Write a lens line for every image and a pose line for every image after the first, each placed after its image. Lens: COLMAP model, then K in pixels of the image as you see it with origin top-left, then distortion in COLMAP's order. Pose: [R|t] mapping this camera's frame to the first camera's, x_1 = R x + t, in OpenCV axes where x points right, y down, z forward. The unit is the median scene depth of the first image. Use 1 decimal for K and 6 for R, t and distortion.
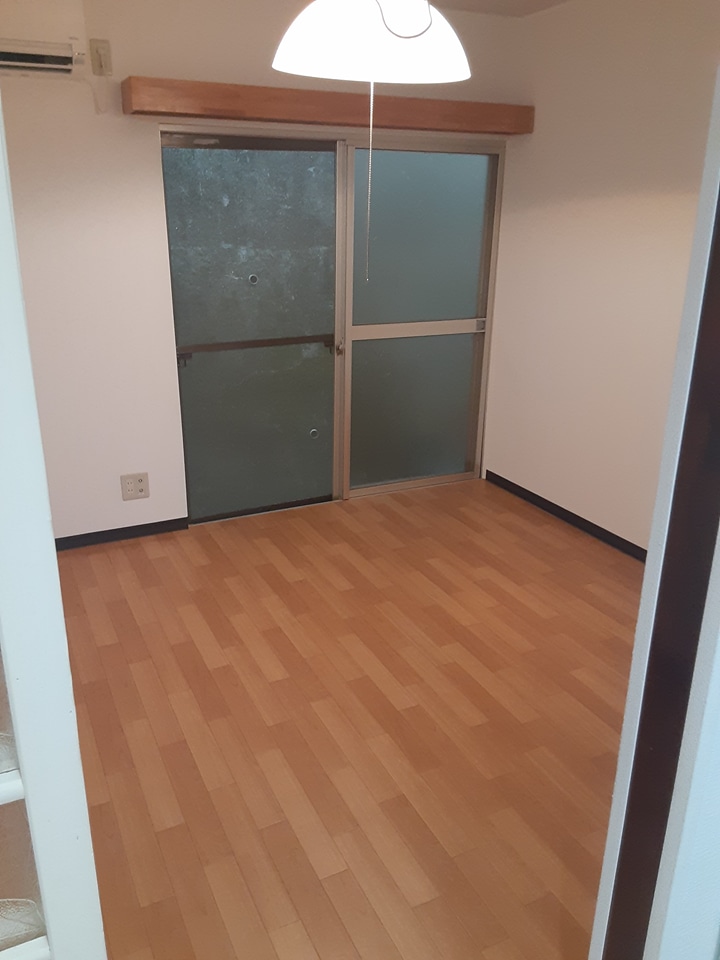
lens RADIAL K [[778.1, 0, 354.7], [0, 778.1, 475.6], [0, 0, 1]] dist [0.123333, -0.207850]
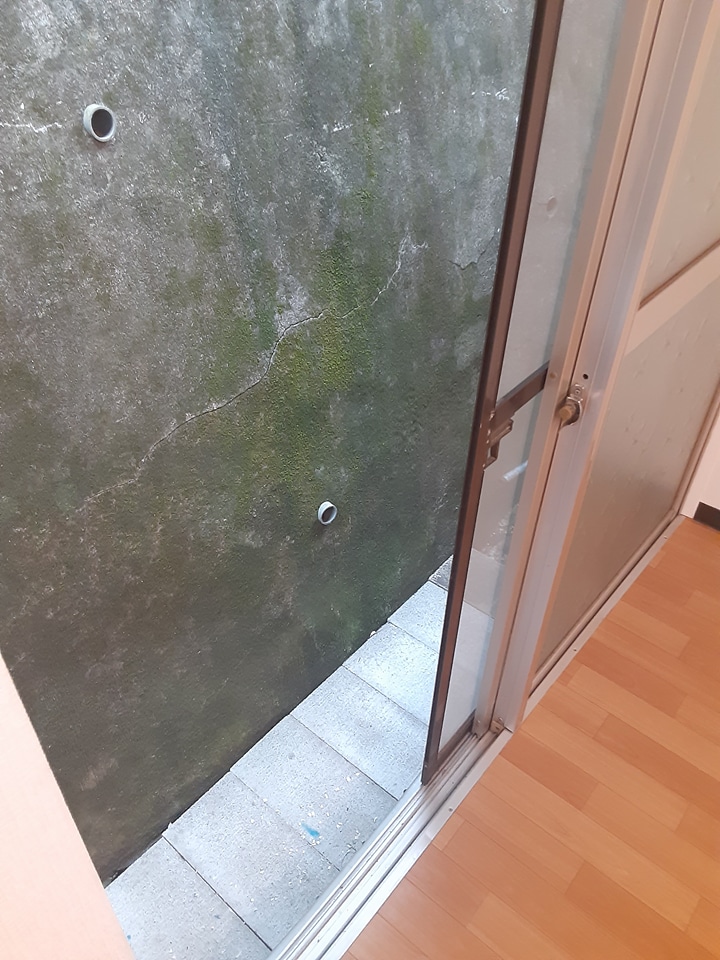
lens RADIAL K [[778.1, 0, 354.7], [0, 778.1, 475.6], [0, 0, 1]] dist [0.123333, -0.207850]
pose [[0.914404, -0.254491, 0.314800, -0.165349], [0.125733, 0.917756, 0.376716, -0.228045], [-0.384781, -0.304890, 0.871198, 0.680435]]
